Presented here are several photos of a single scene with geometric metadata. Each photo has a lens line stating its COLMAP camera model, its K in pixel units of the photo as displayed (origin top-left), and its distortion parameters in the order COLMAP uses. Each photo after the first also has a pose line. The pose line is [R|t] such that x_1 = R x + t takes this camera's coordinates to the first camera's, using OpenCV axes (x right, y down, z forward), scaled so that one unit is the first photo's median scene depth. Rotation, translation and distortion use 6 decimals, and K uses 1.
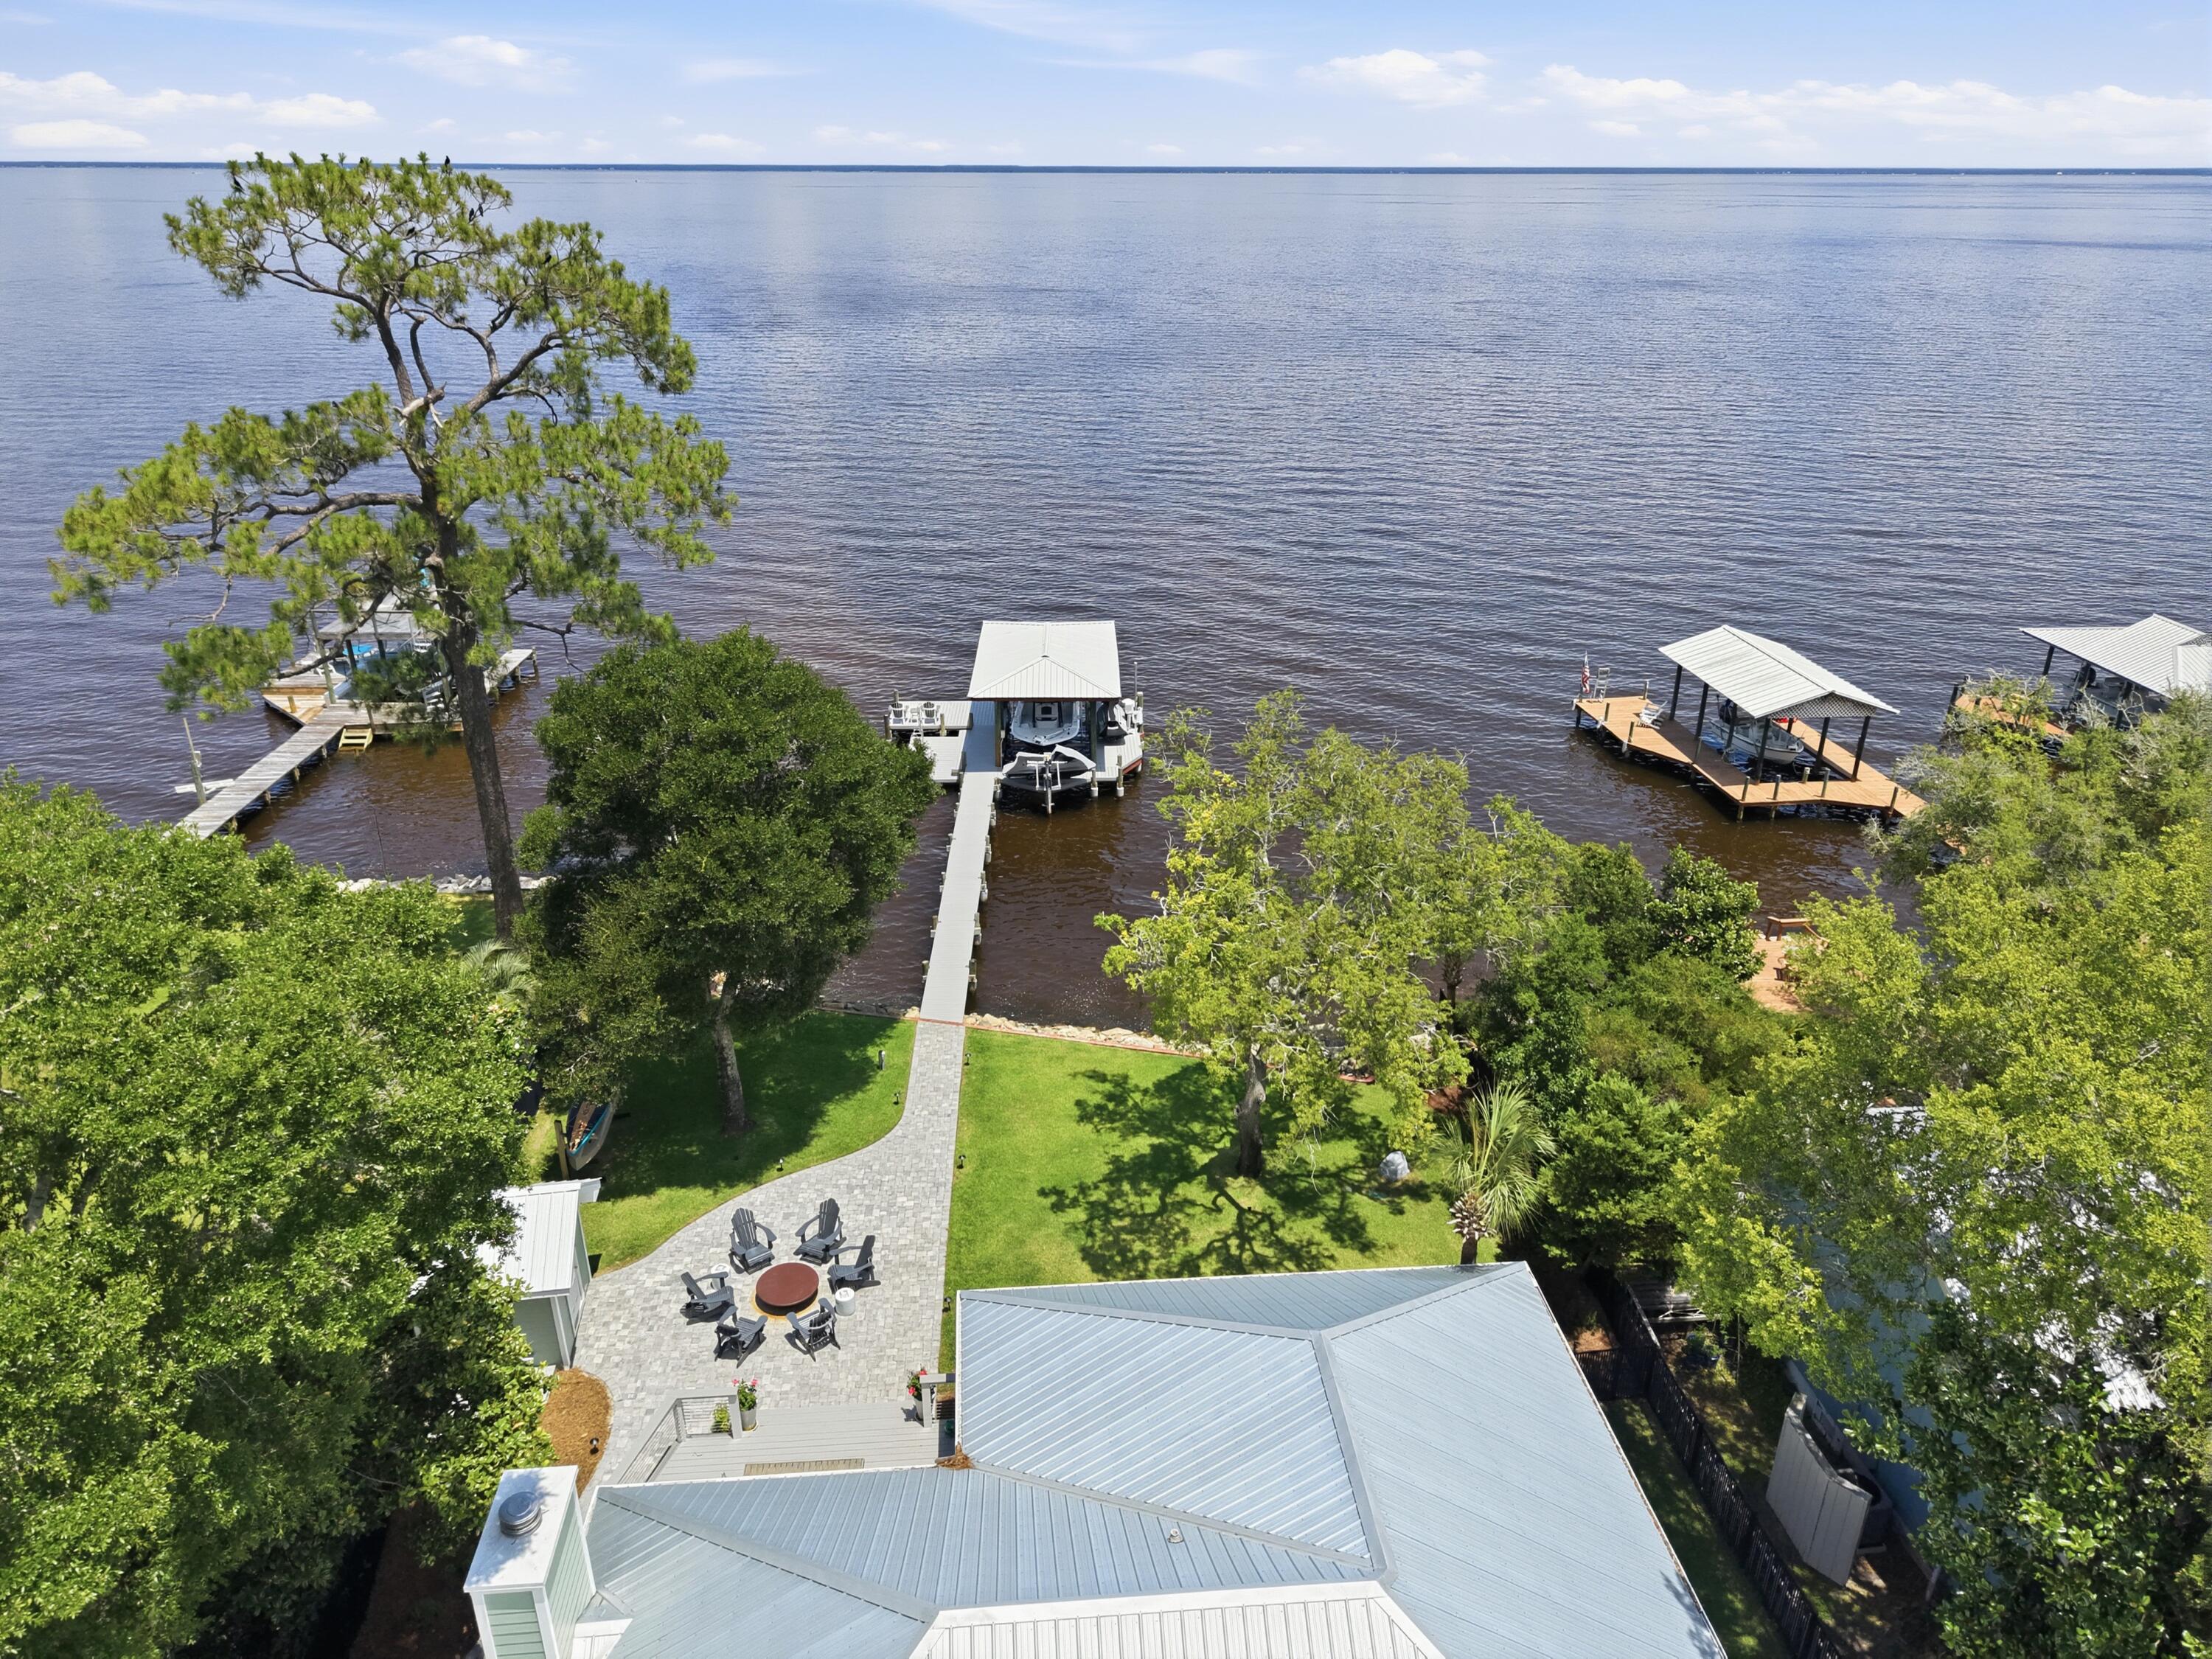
lens RADIAL K [[1493.4, 0, 1106.0], [0, 1493.4, 829.5], [0, 0, 1]] dist [0.063830, -0.007974]
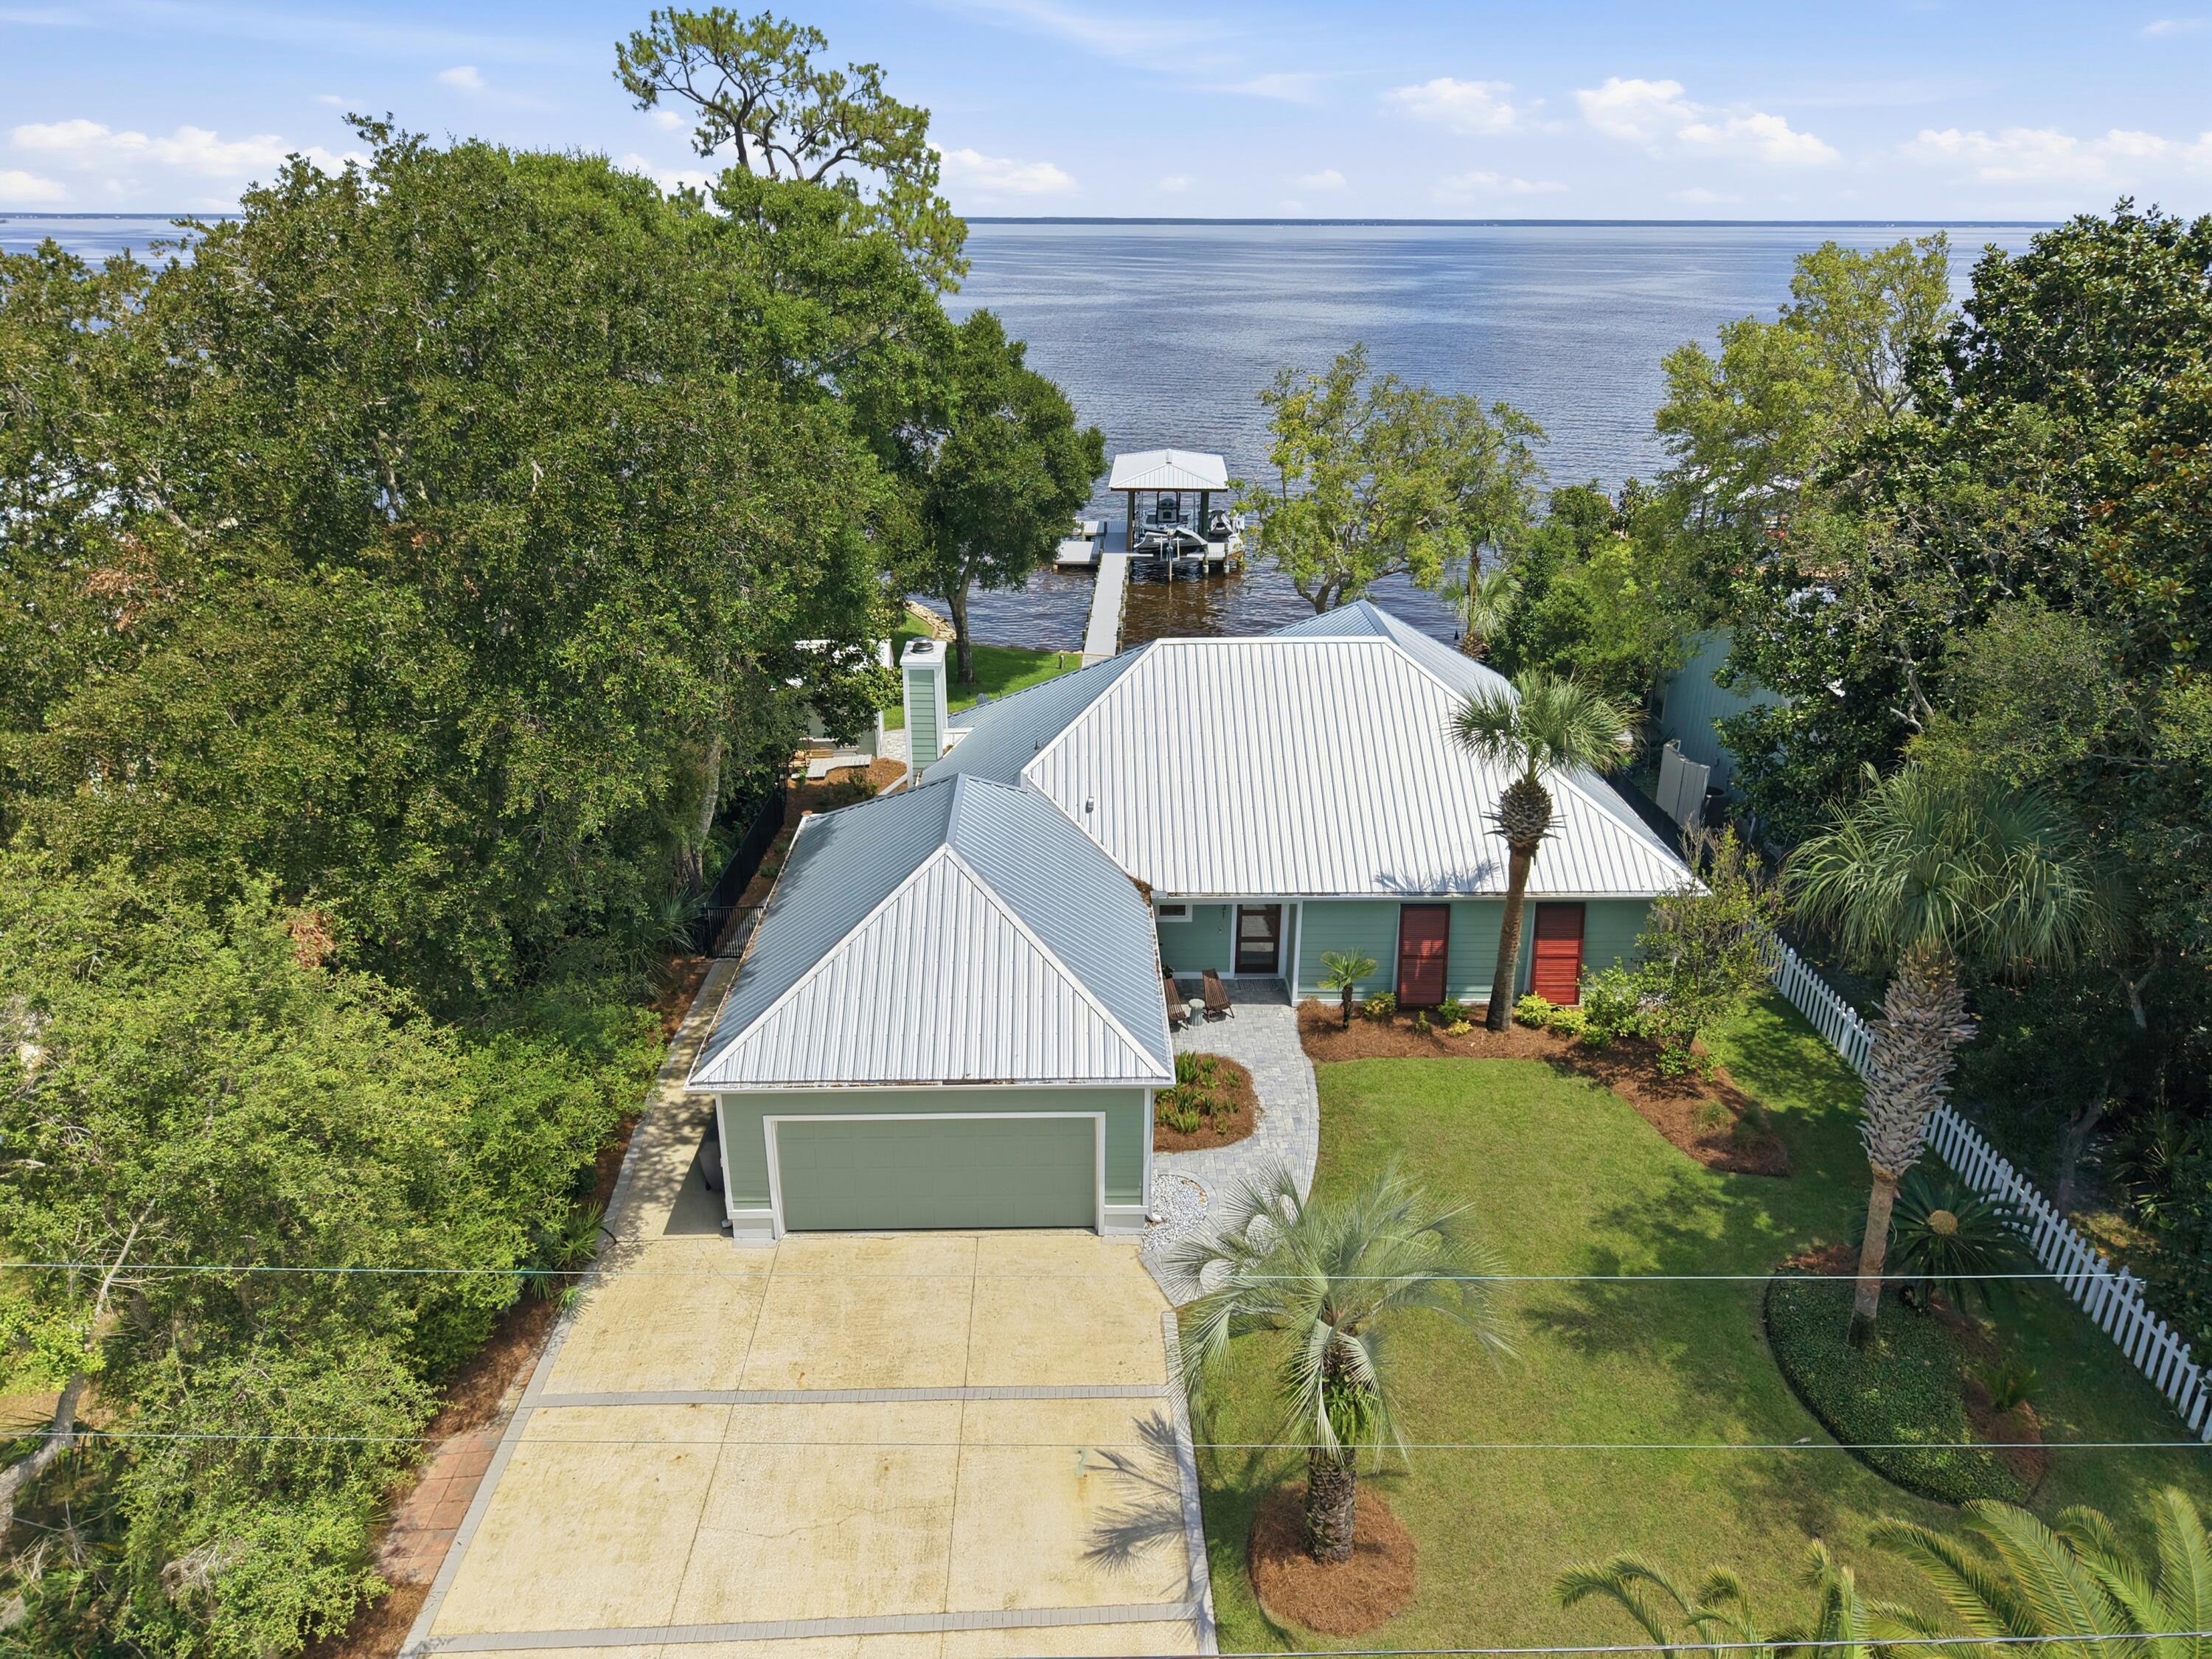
lens RADIAL K [[1493.4, 0, 1106.0], [0, 1493.4, 829.5], [0, 0, 1]] dist [0.063830, -0.007974]
pose [[0.998419, 0.027481, -0.049041, -0.033422], [-0.029009, 0.999107, -0.030722, 0.337648], [0.048153, 0.032096, 0.998324, -0.371388]]
